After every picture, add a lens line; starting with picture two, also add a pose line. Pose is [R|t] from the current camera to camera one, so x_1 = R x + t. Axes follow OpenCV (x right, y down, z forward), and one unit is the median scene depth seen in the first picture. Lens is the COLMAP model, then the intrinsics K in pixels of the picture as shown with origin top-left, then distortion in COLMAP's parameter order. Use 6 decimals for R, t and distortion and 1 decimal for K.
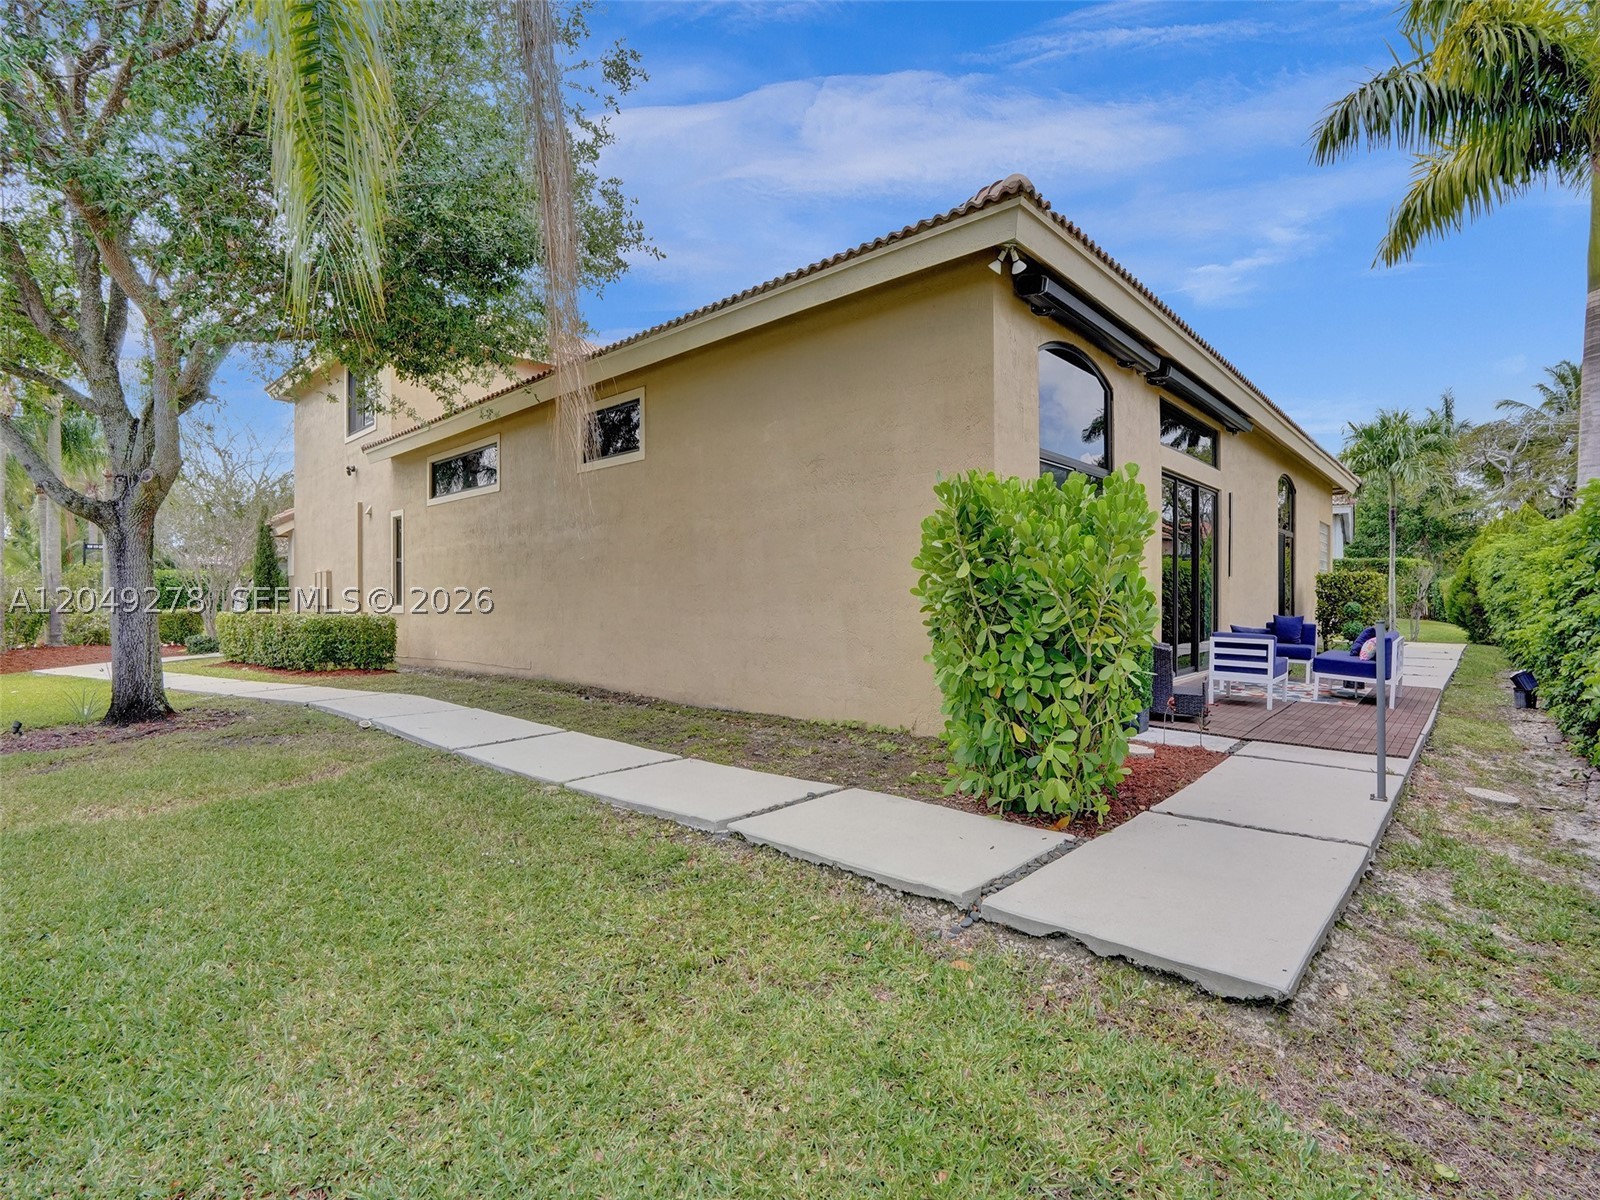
lens RADIAL K [[769.3, 0, 787.1], [0, 769.3, 605.8], [0, 0, 1]] dist [-0.070198, 0.023405]
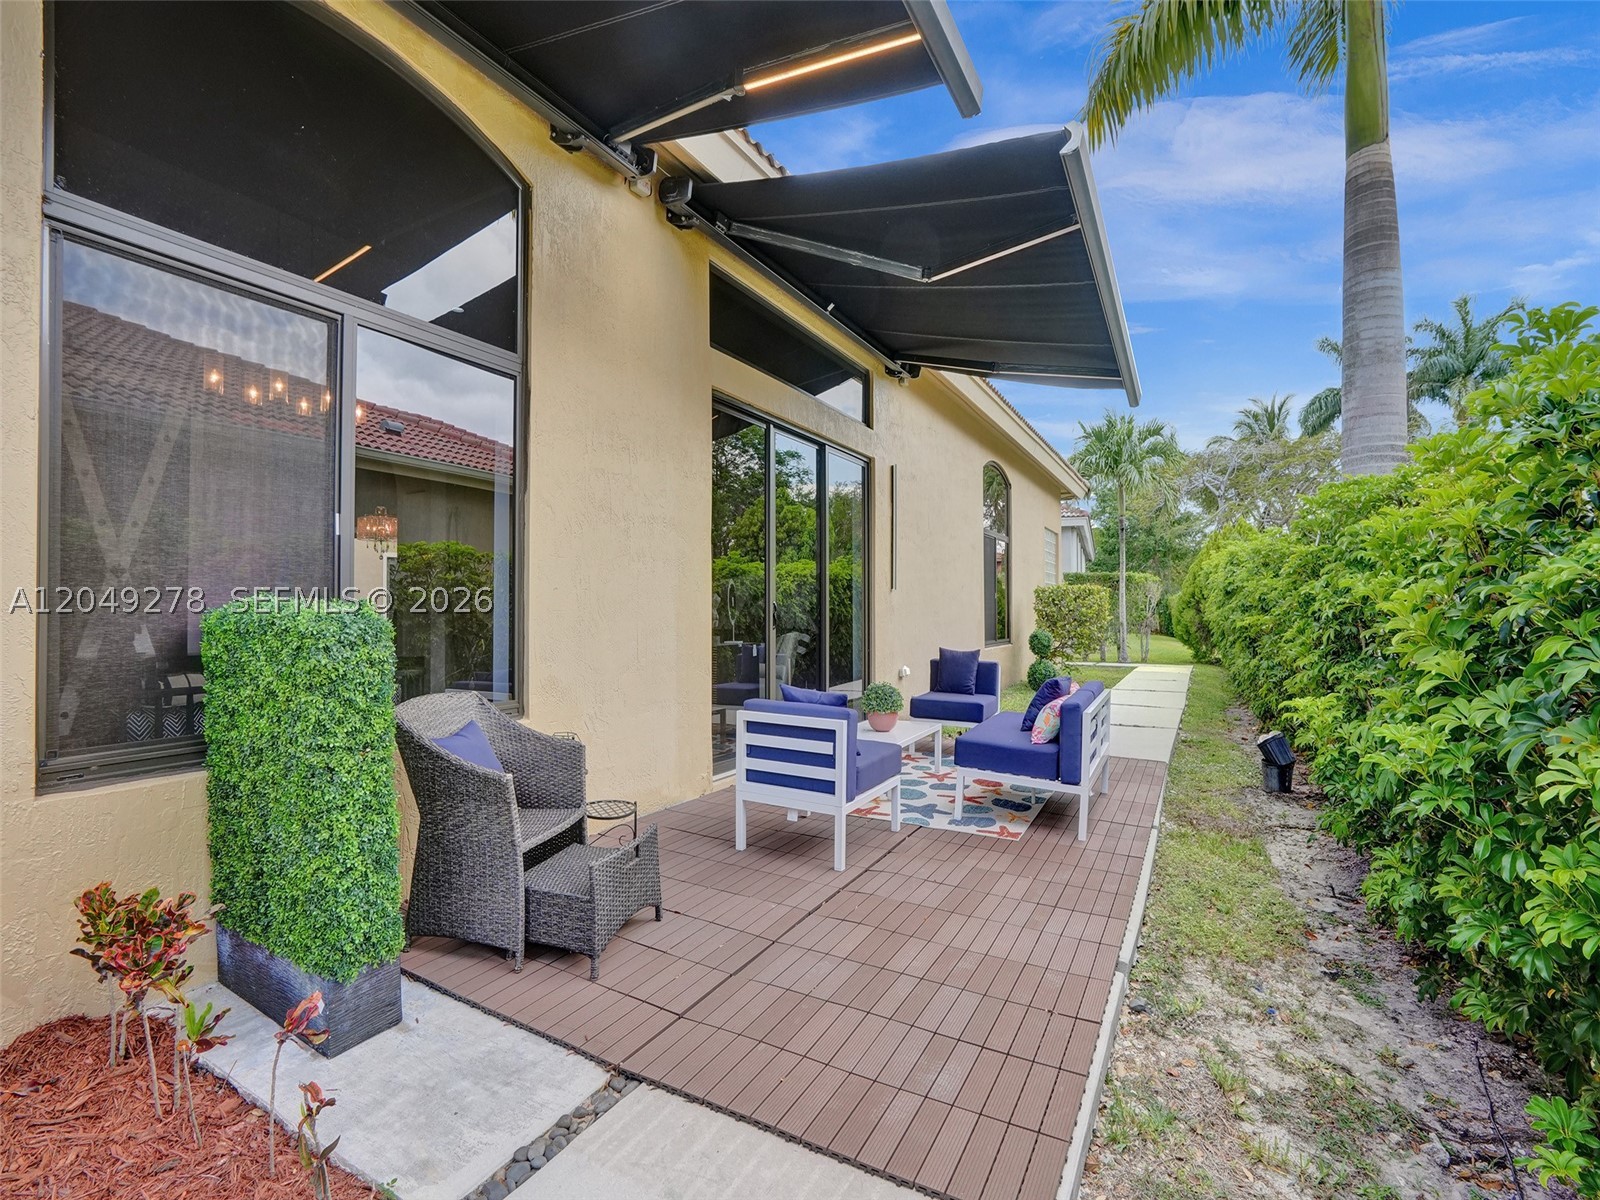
lens RADIAL K [[769.3, 0, 787.1], [0, 769.3, 605.8], [0, 0, 1]] dist [-0.070198, 0.023405]
pose [[0.967109, 0.002866, 0.254346, 0.218621], [0.002191, 0.999806, -0.019597, -0.006668], [-0.254352, 0.019510, 0.966915, 0.244253]]
